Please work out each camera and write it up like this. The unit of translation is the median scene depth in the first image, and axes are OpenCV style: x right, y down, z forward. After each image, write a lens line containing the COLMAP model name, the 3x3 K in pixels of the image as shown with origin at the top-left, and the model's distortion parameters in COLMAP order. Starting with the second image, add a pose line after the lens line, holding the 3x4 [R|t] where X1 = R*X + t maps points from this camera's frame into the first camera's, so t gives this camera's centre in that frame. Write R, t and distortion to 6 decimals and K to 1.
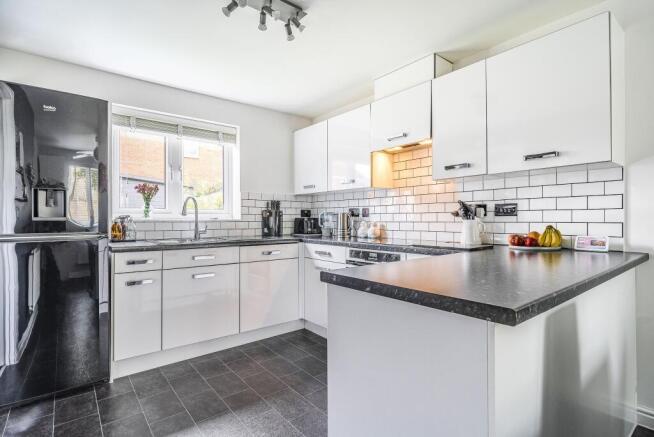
lens RADIAL K [[327.2, 0, 324.8], [0, 327.2, 219.0], [0, 0, 1]] dist [-0.023333, -0.000069]
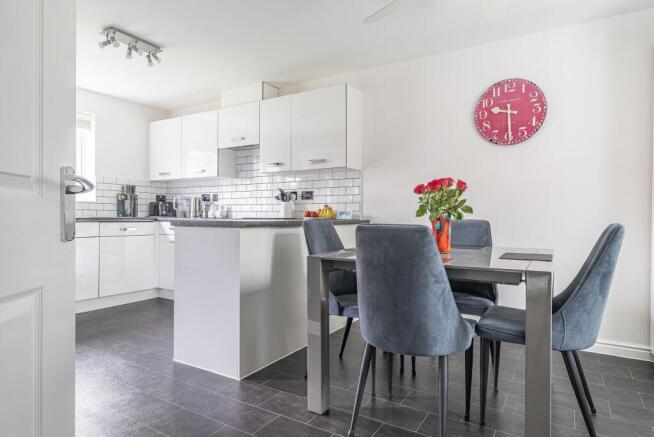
lens RADIAL K [[380.3, 0, 328.5], [0, 380.3, 217.5], [0, 0, 1]] dist [-0.017357, -0.003661]
pose [[0.936144, 0.007991, 0.351527, 0.025865], [-0.009964, 0.999943, 0.003805, 0.045227], [-0.351477, -0.007064, 0.936170, -0.459805]]
